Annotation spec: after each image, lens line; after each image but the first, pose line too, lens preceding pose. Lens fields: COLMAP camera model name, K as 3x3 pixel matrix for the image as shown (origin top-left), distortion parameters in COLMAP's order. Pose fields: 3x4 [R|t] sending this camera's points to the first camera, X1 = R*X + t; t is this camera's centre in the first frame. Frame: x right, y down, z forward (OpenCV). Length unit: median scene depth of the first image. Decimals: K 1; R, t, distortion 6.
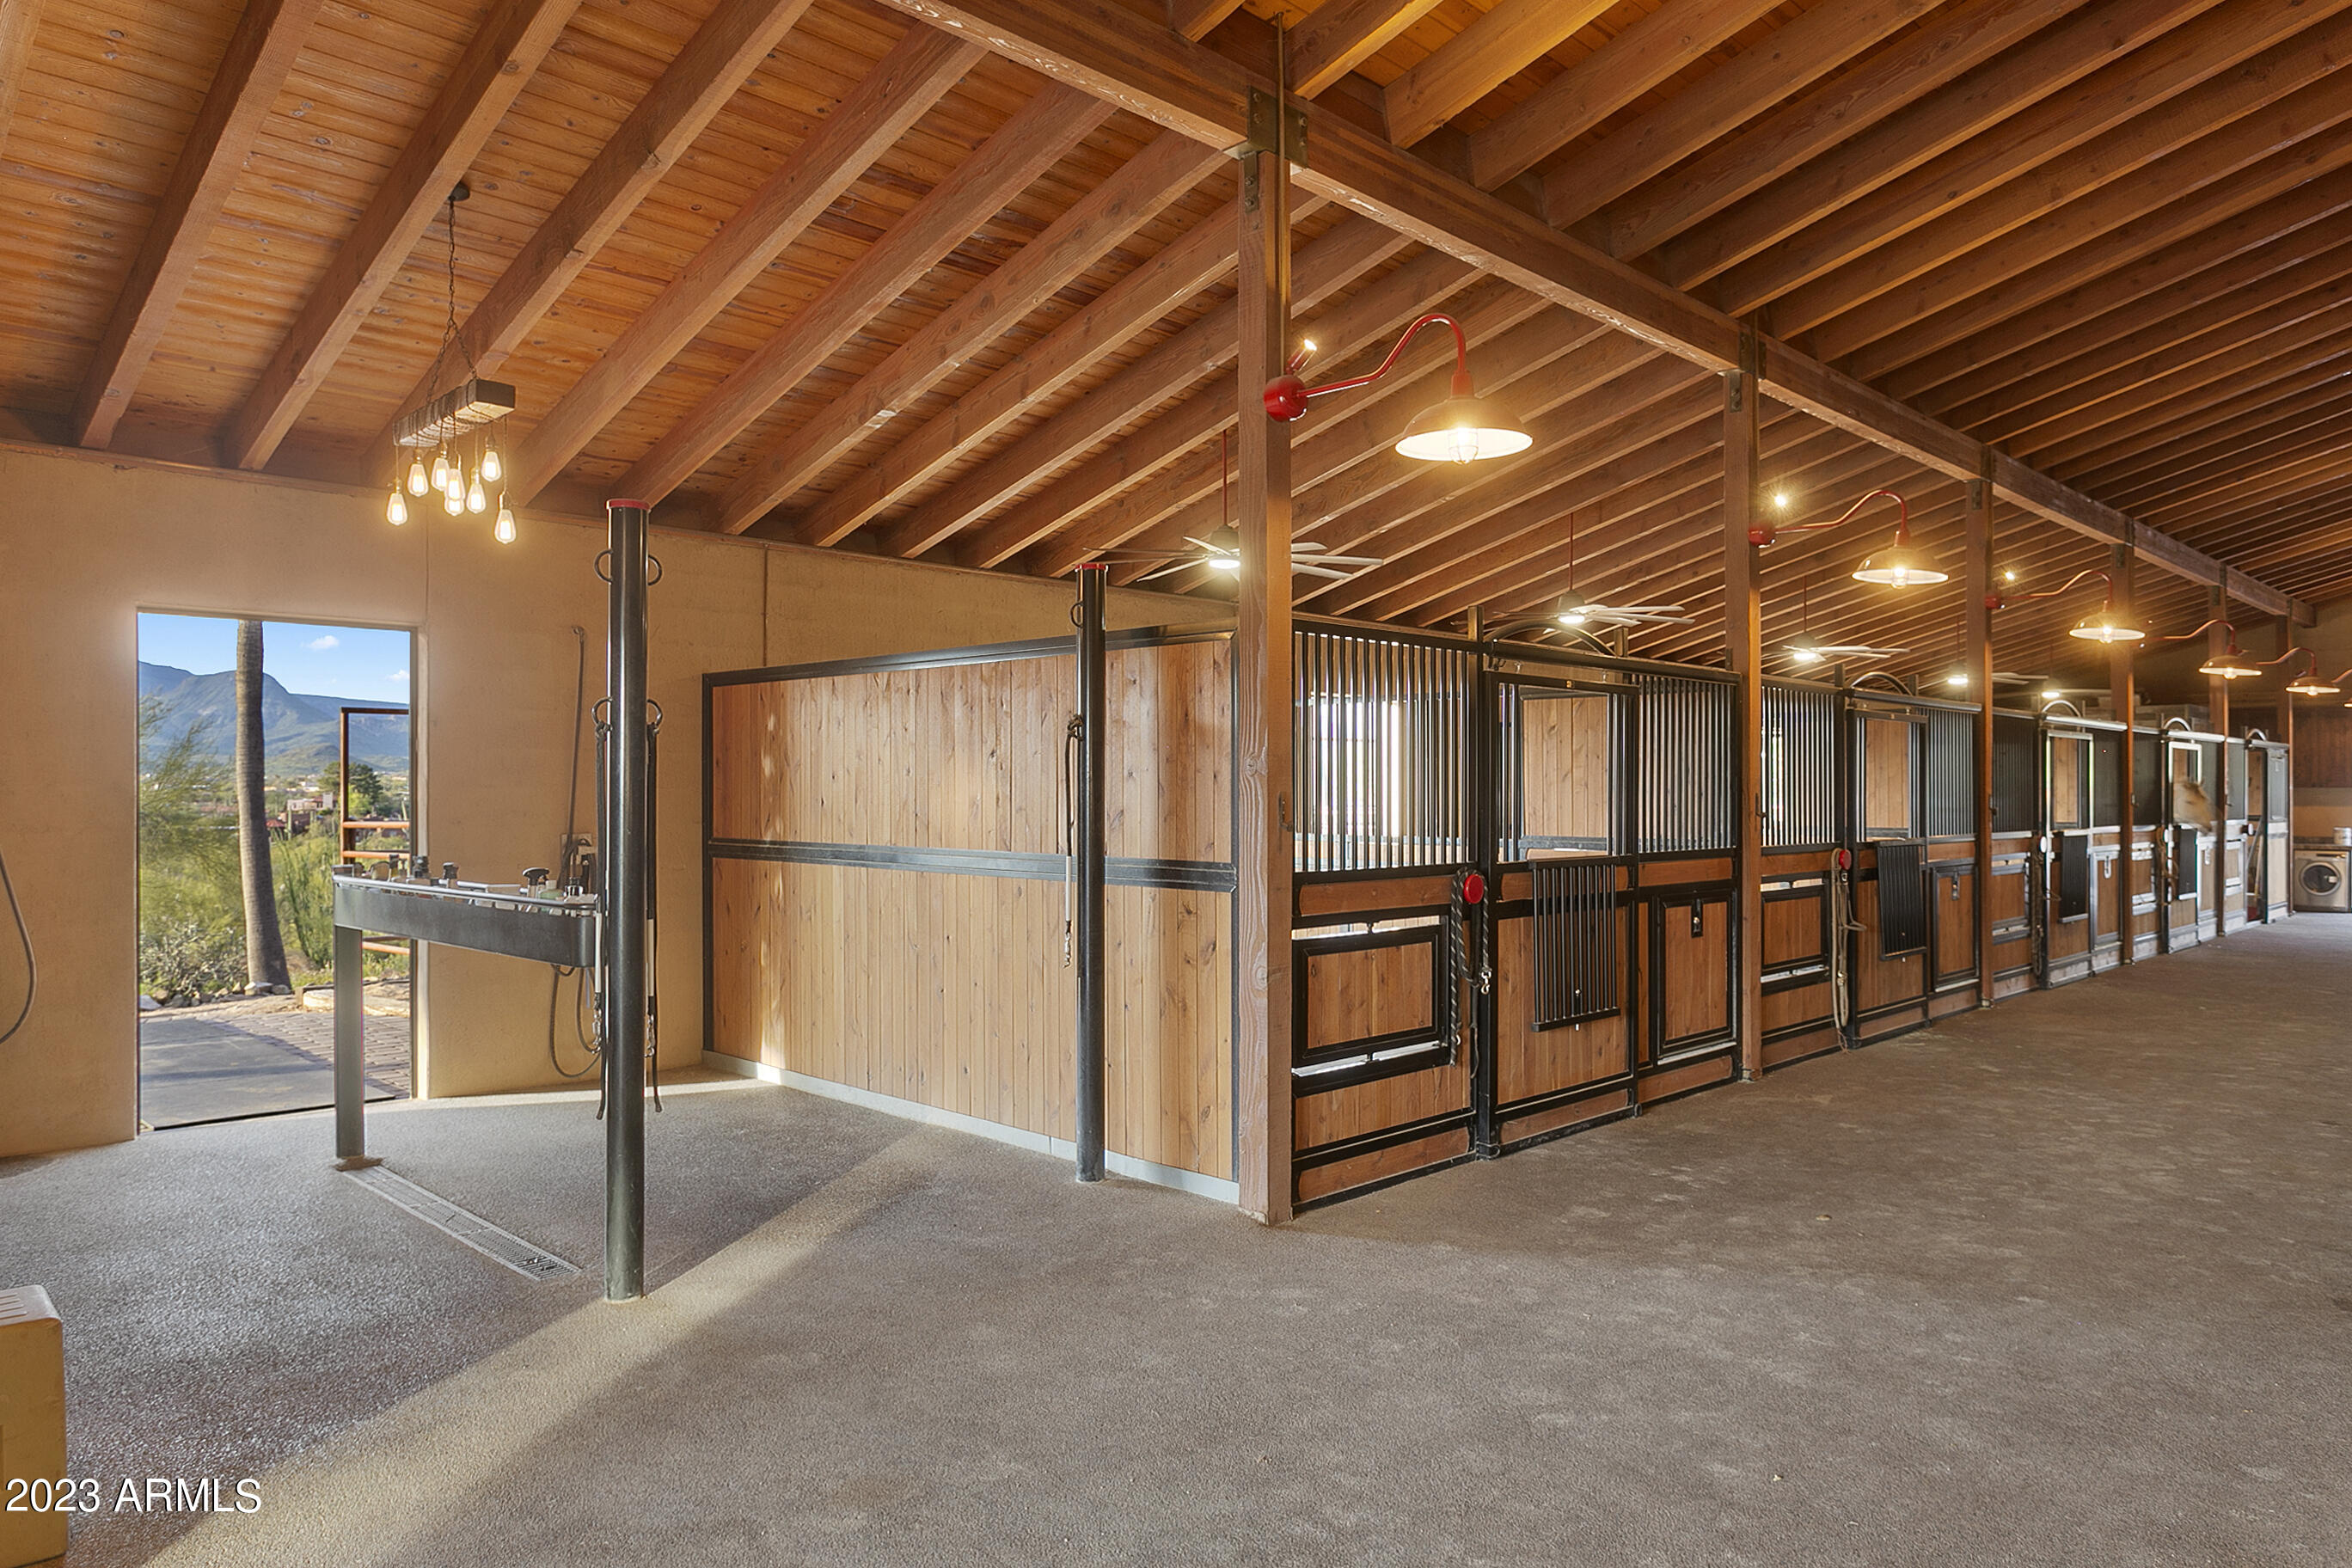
lens RADIAL K [[1538.0, 0, 1175.8], [0, 1538.0, 796.9], [0, 0, 1]] dist [0.001693, 0.000188]
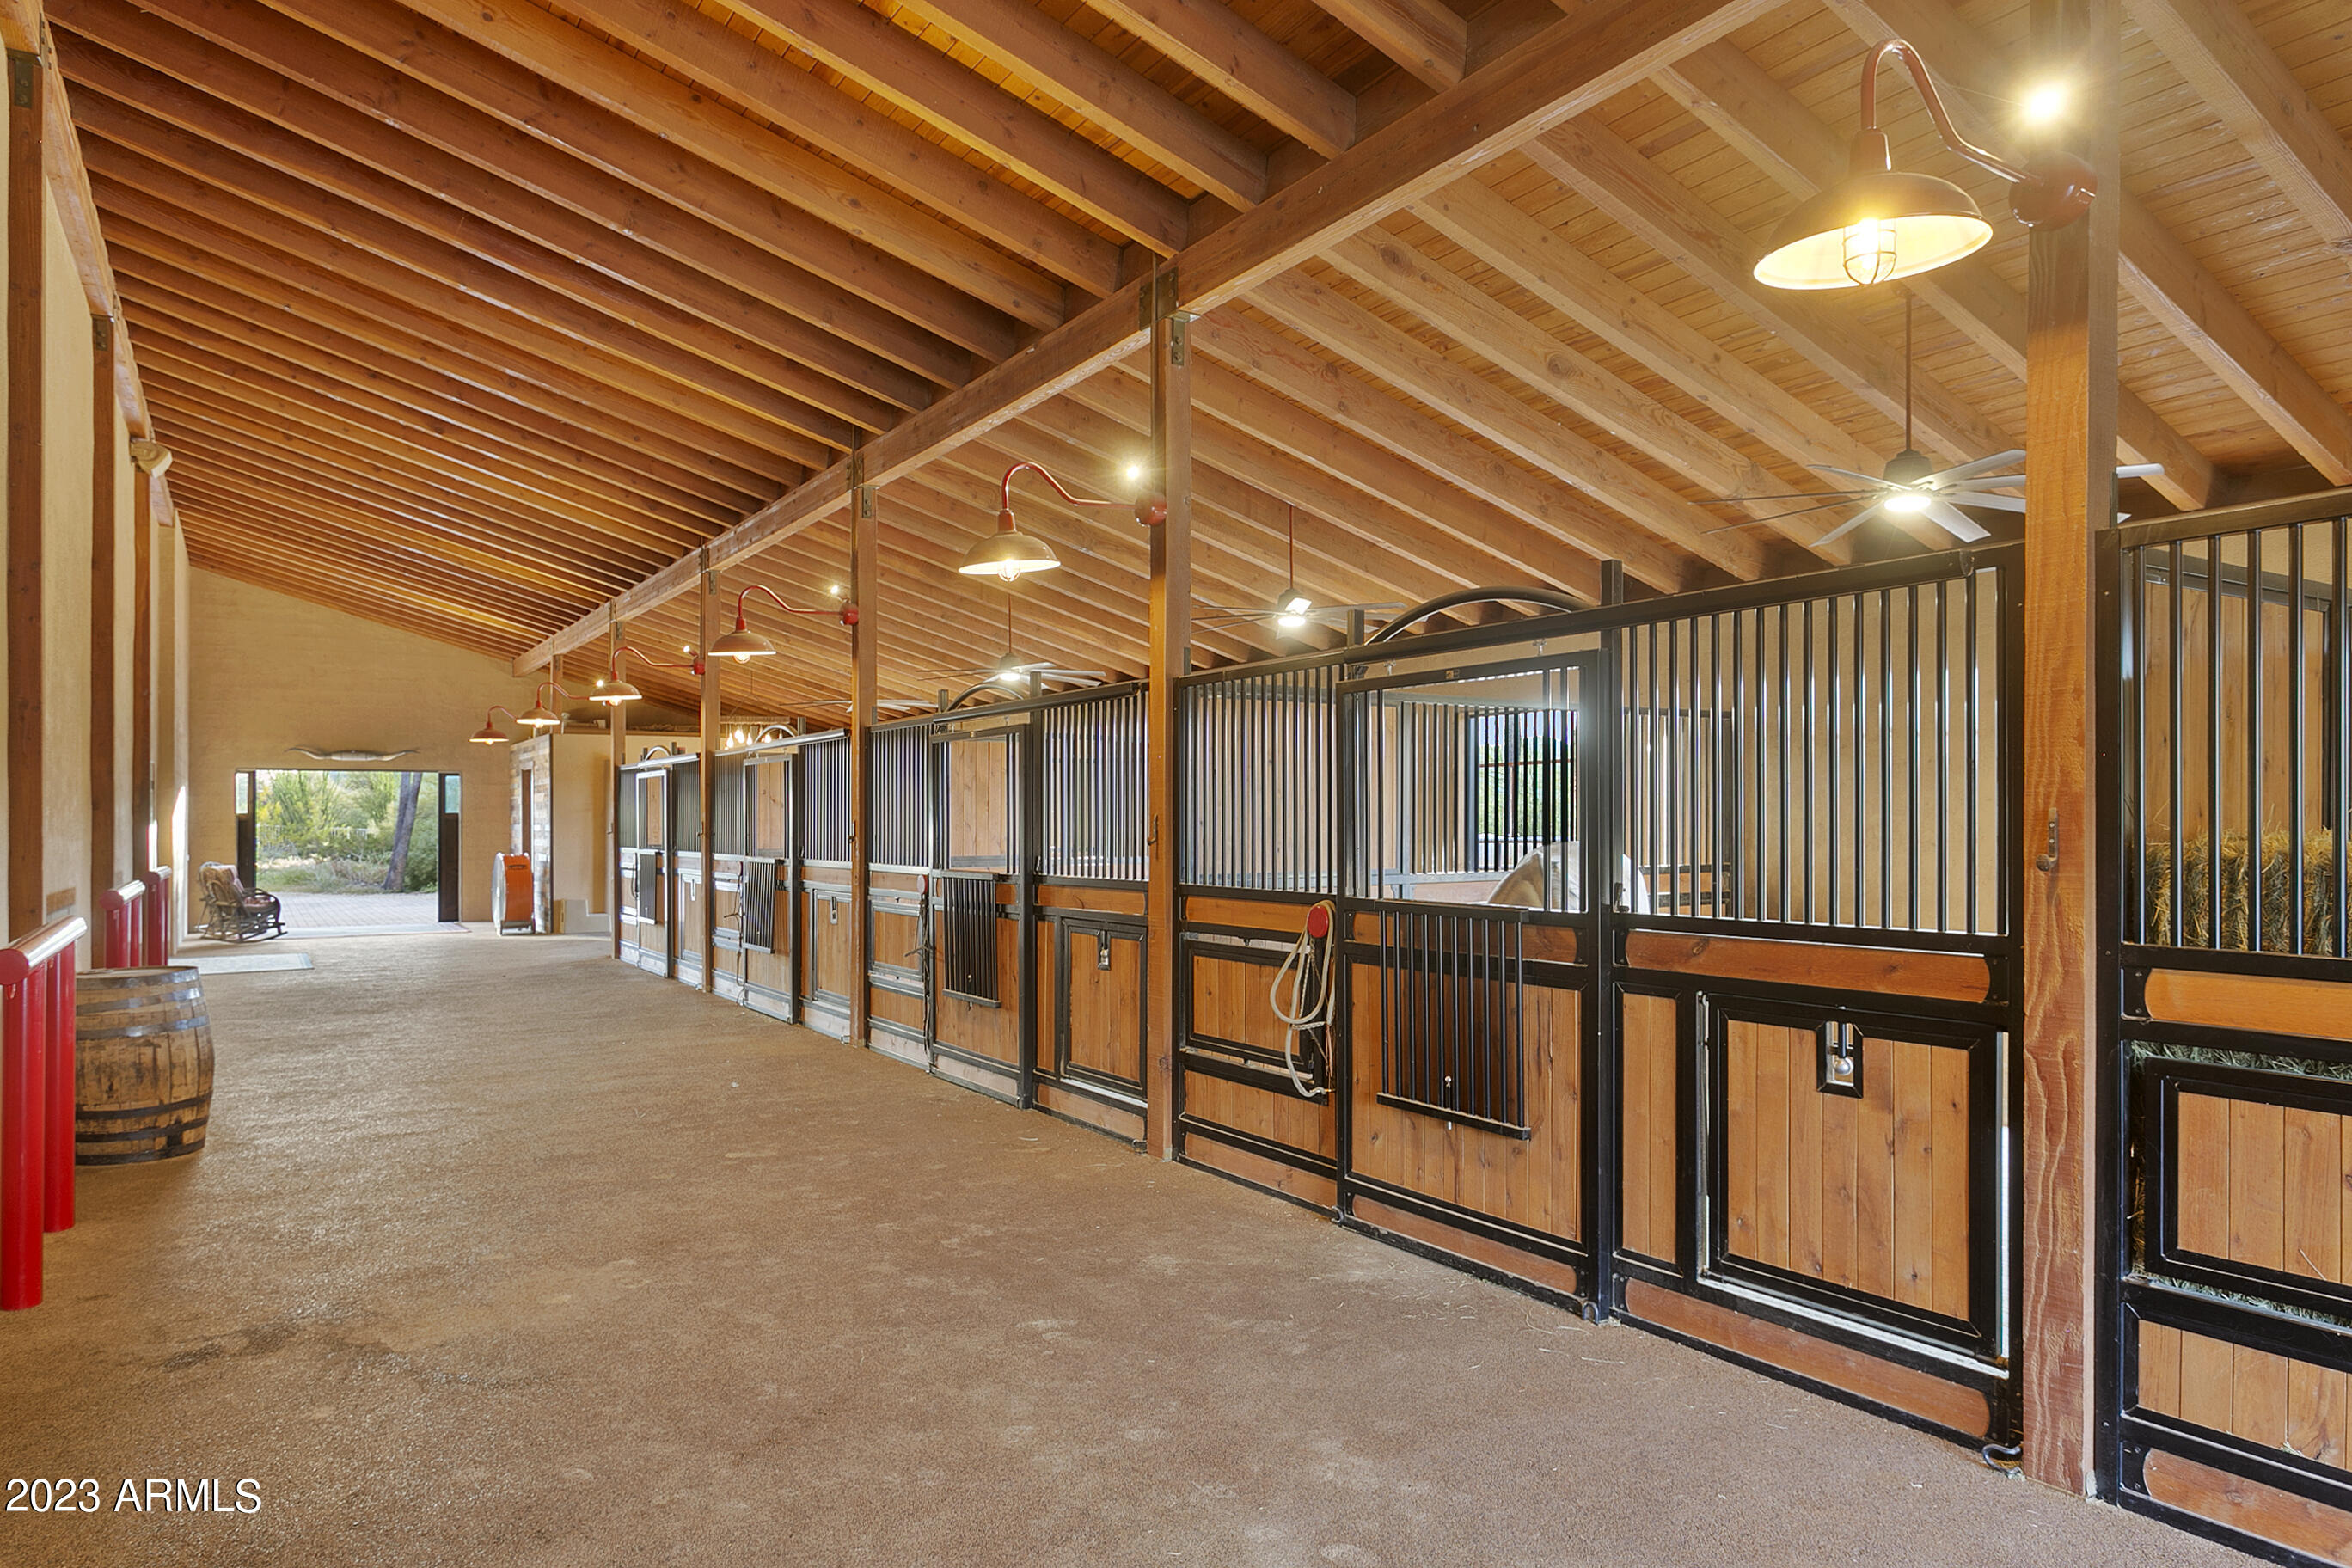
lens RADIAL K [[1515.4, 0, 1176.0], [0, 1515.4, 784.0], [0, 0, 1]] dist [-0.001251, -0.000444]
pose [[-0.235107, -0.018847, -0.971787, 1.109907], [0.005085, 0.999774, -0.020620, -0.004917], [0.971956, -0.009789, -0.234958, 1.134636]]
